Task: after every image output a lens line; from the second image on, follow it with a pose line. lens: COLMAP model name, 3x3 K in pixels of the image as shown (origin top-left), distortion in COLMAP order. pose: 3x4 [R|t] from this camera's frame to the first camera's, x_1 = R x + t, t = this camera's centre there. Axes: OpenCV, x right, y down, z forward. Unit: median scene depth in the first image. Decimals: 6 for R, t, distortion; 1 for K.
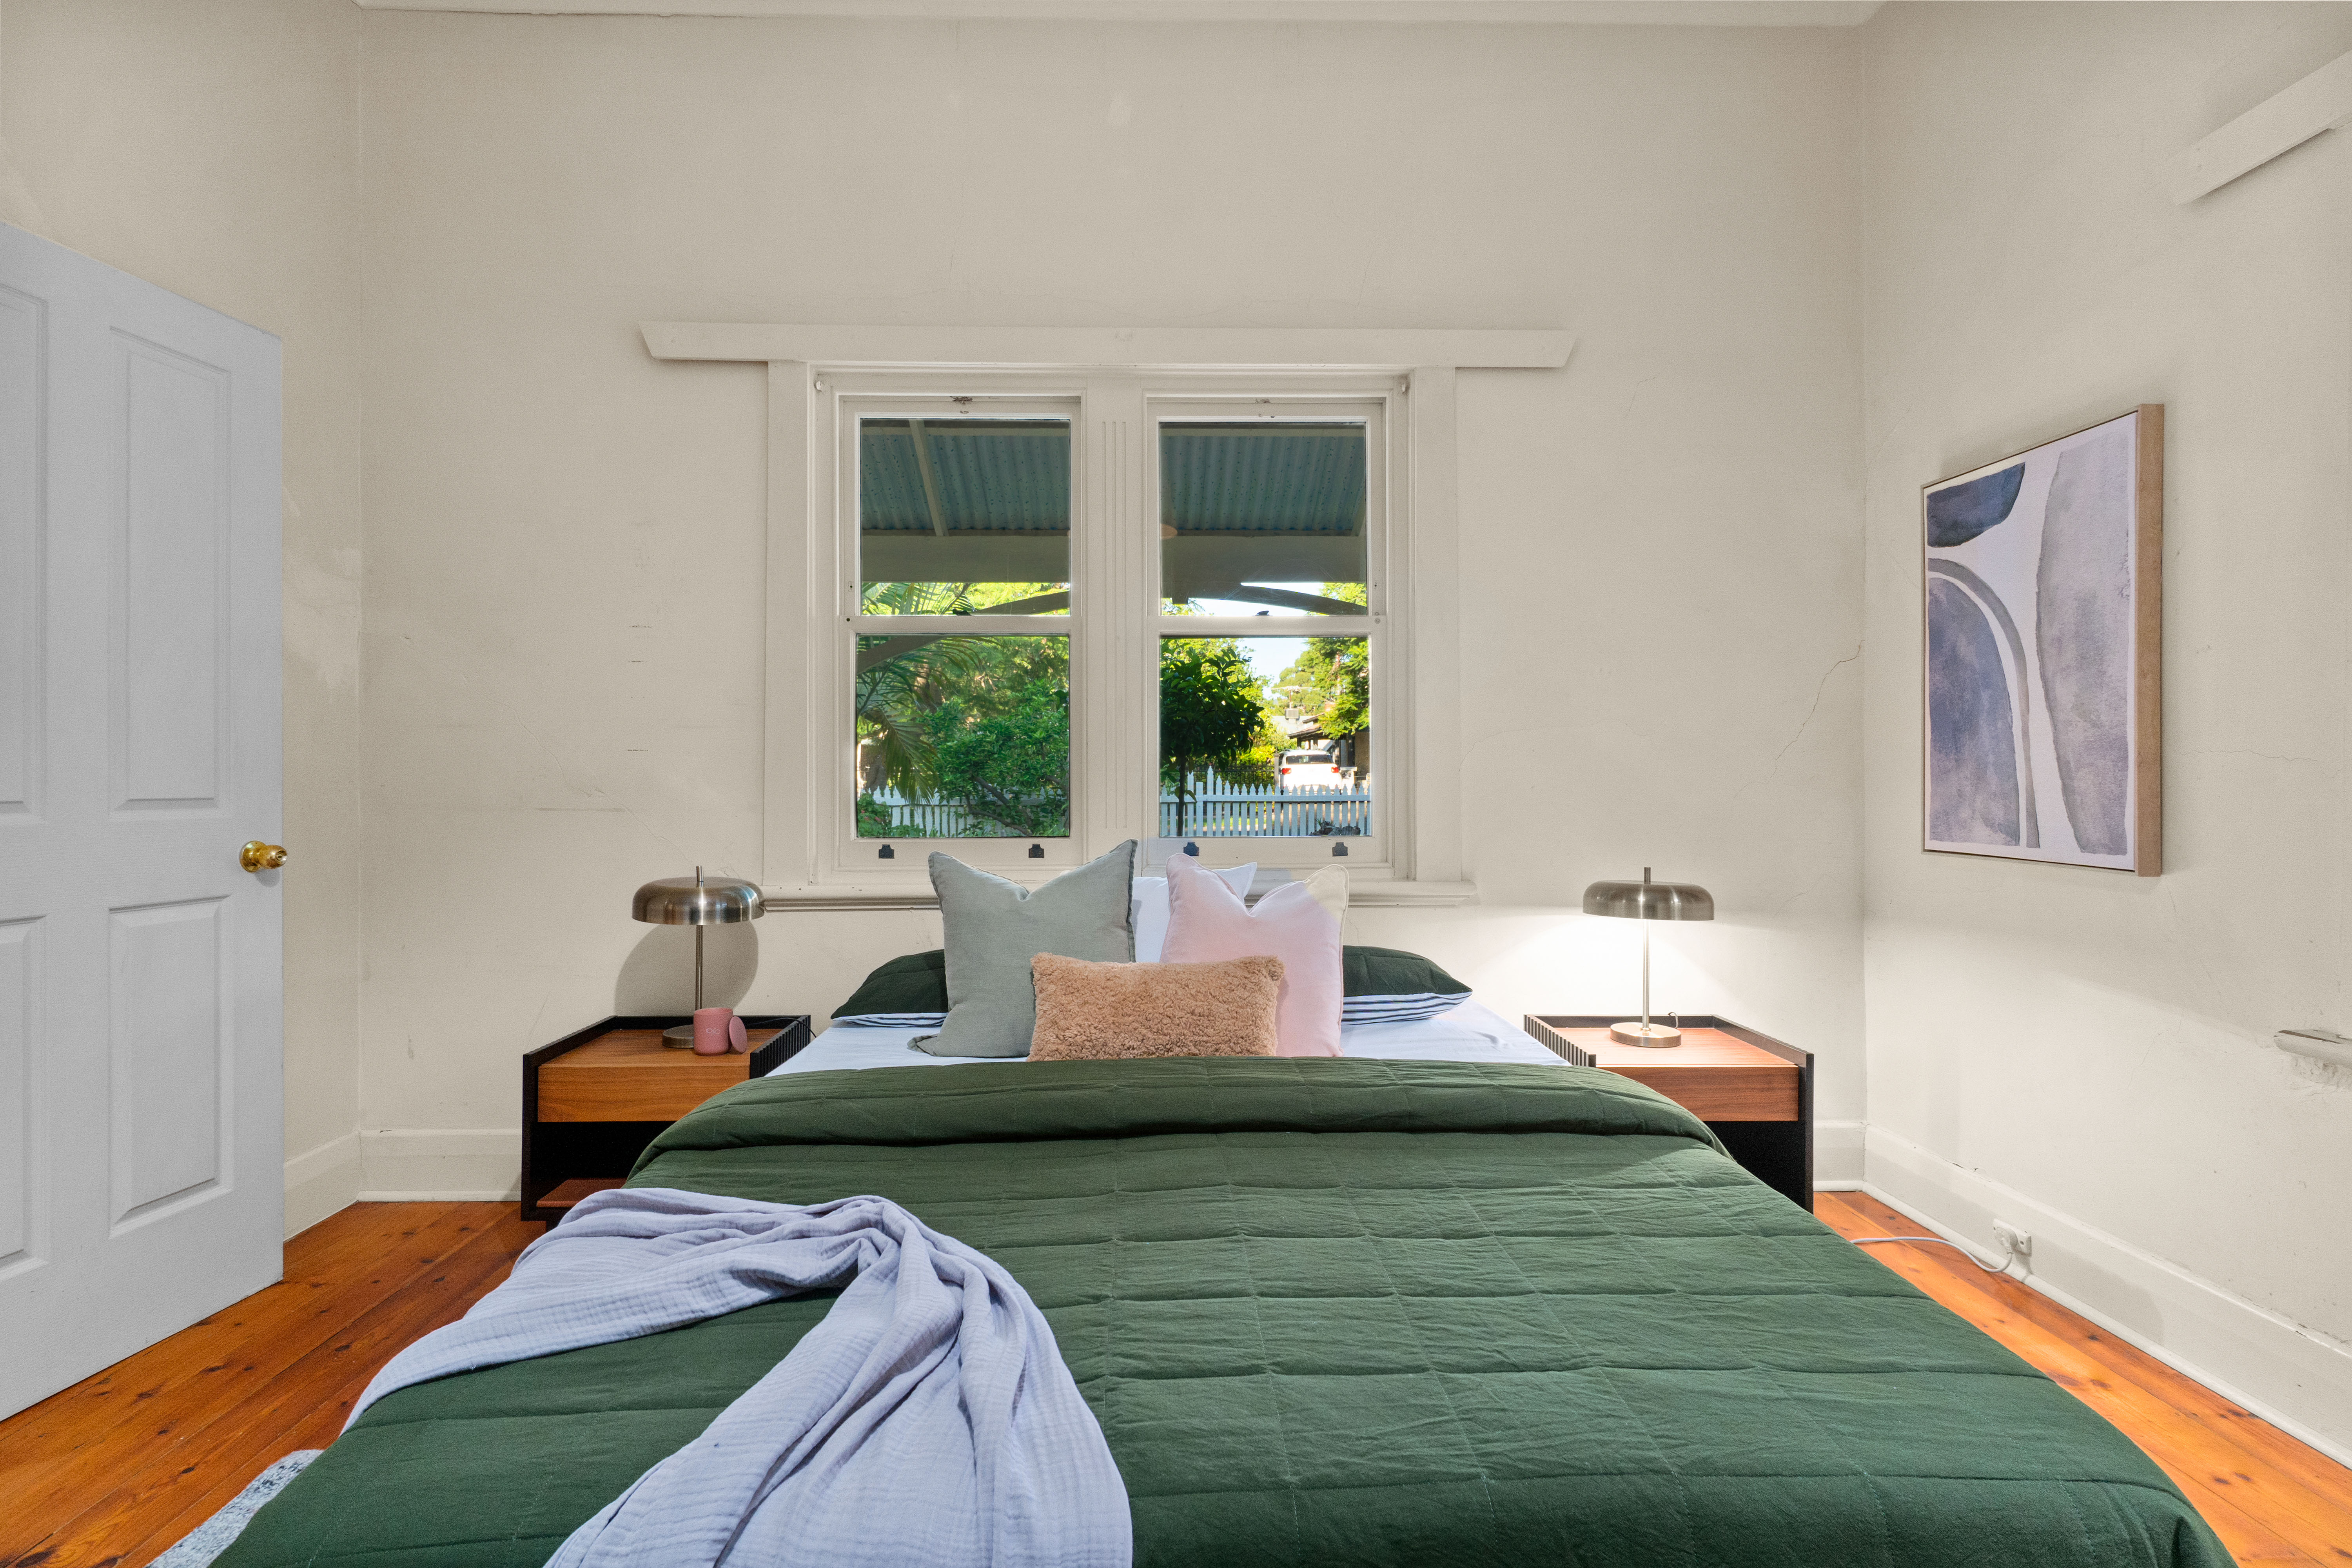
lens RADIAL K [[1082.2, 0, 1176.7], [0, 1082.2, 777.2], [0, 0, 1]] dist [-0.011453, -0.000248]
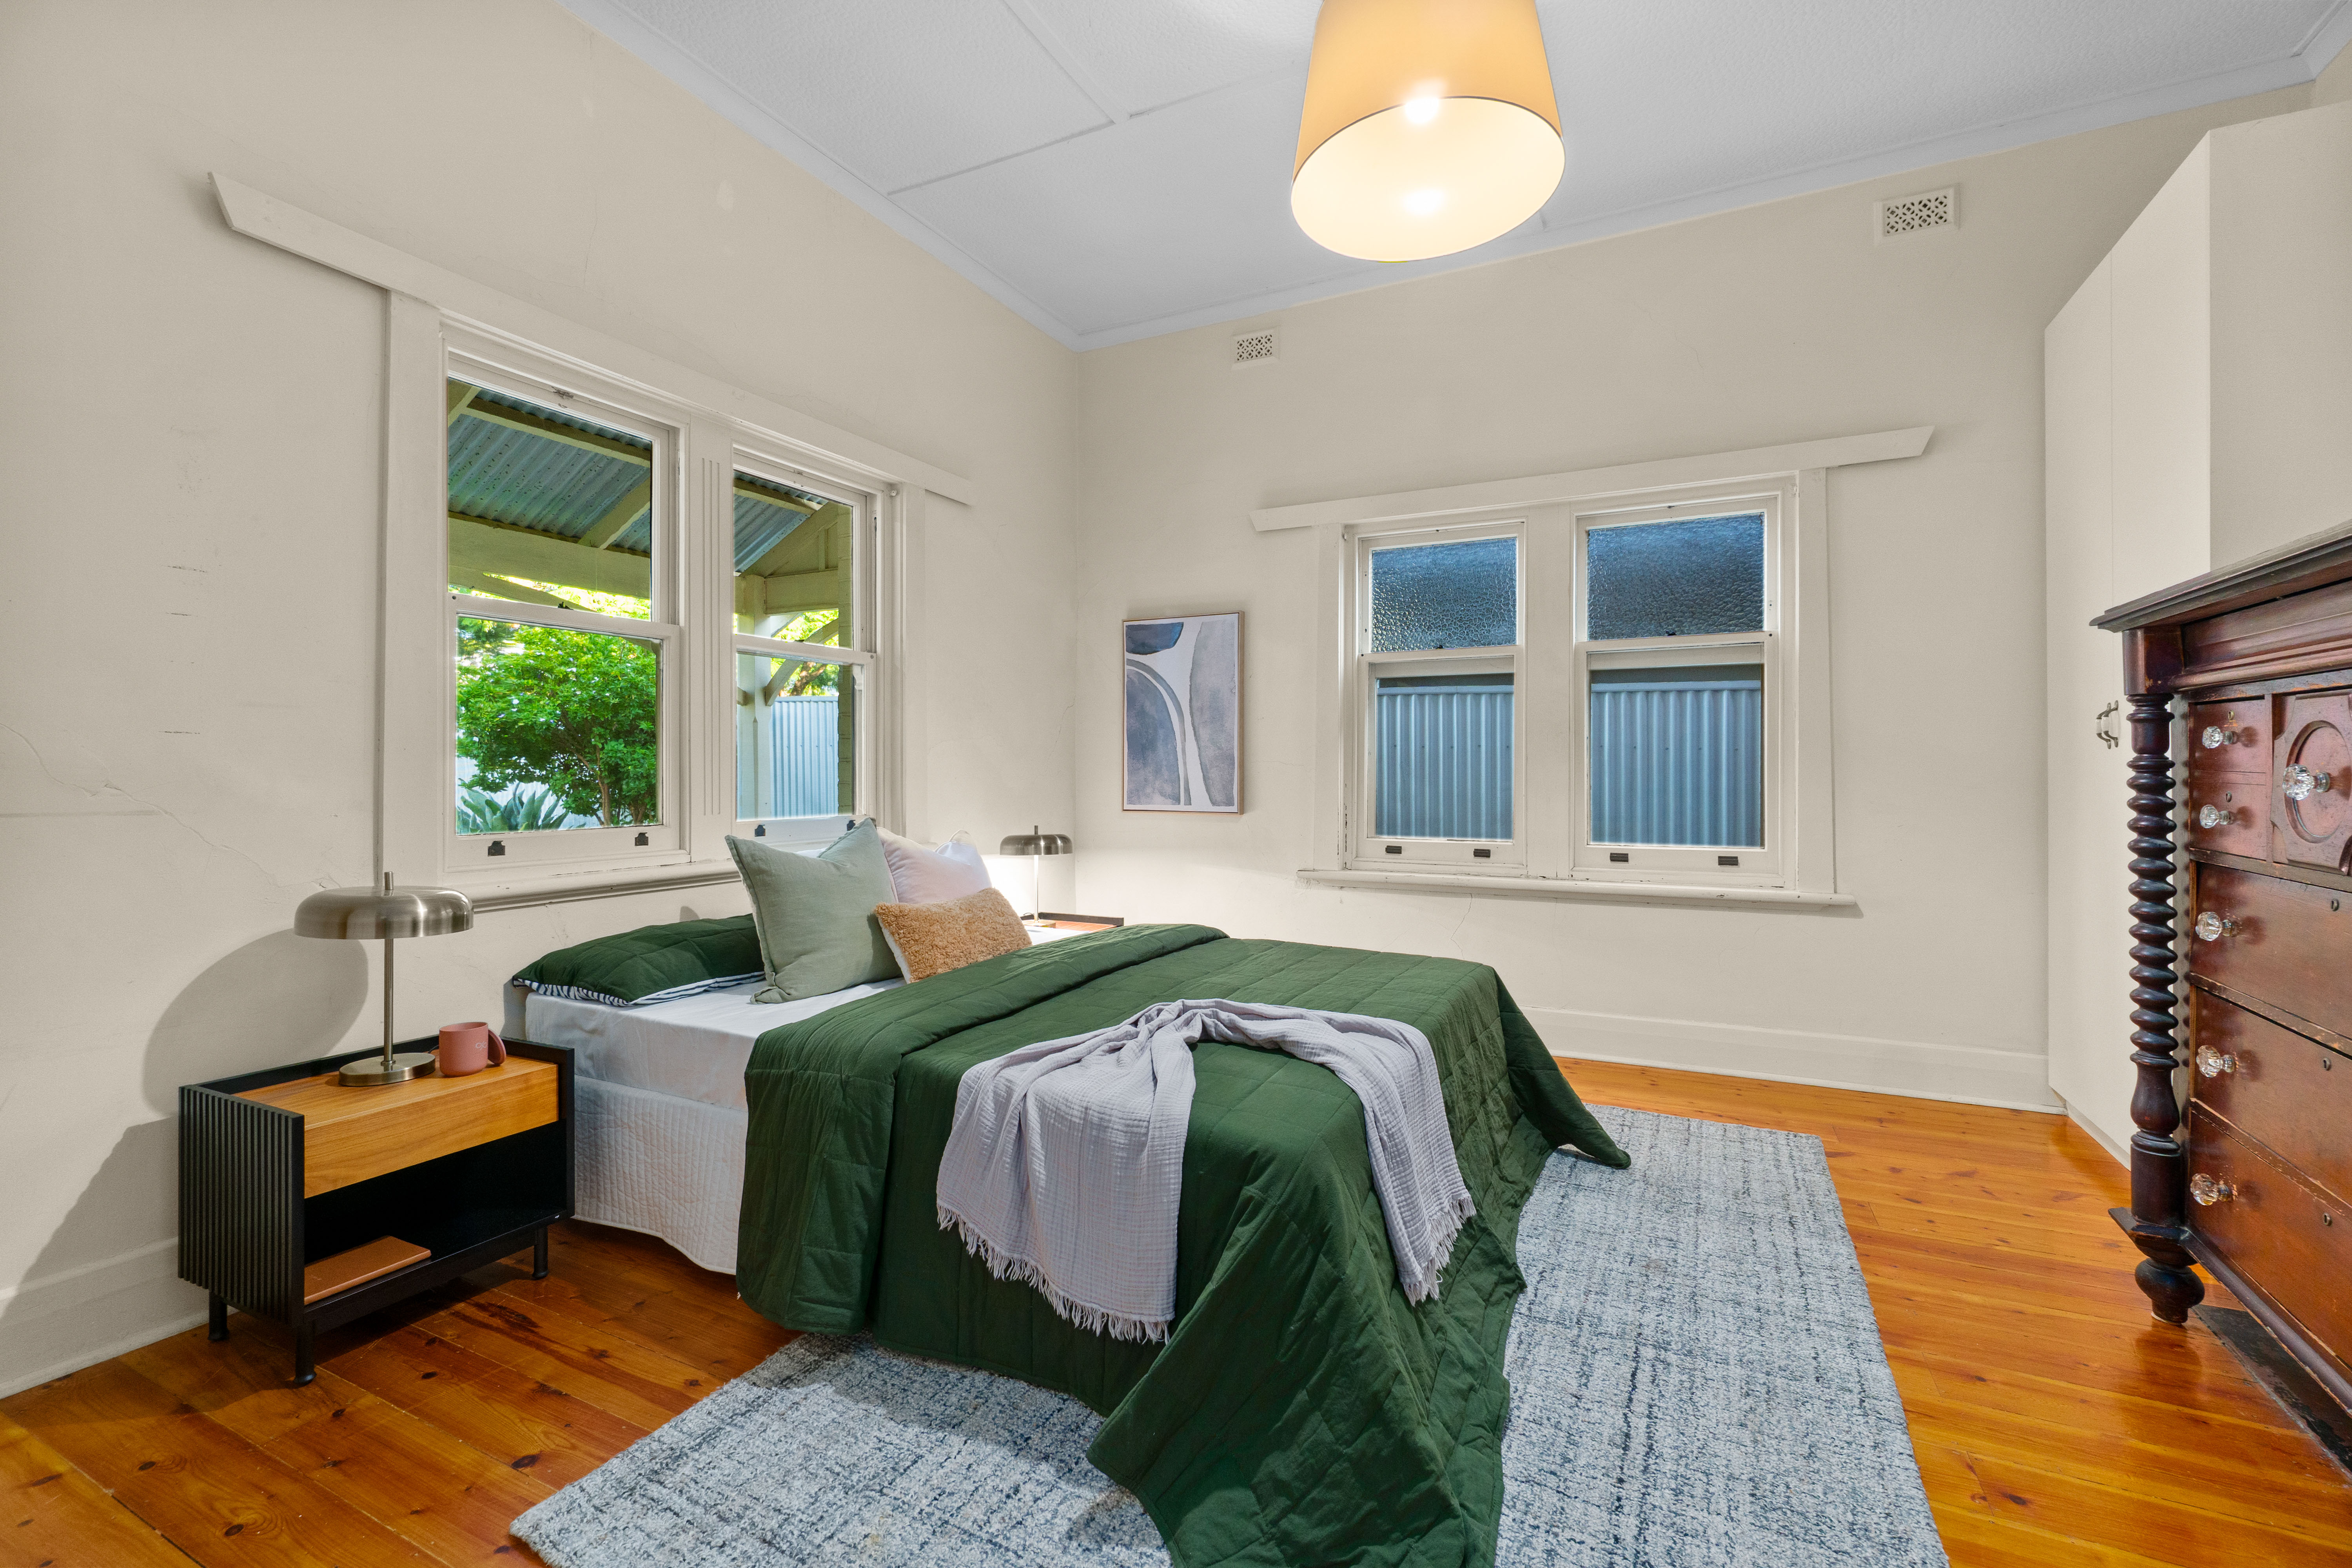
lens RADIAL K [[1035.2, 0, 1174.1], [0, 1035.2, 774.4], [0, 0, 1]] dist [0.000463, 0.000334]
pose [[0.470484, 0.001725, 0.882407, -0.914041], [0.005624, 0.999972, -0.004953, 0.013468], [-0.882391, 0.007293, 0.470461, 0.058519]]
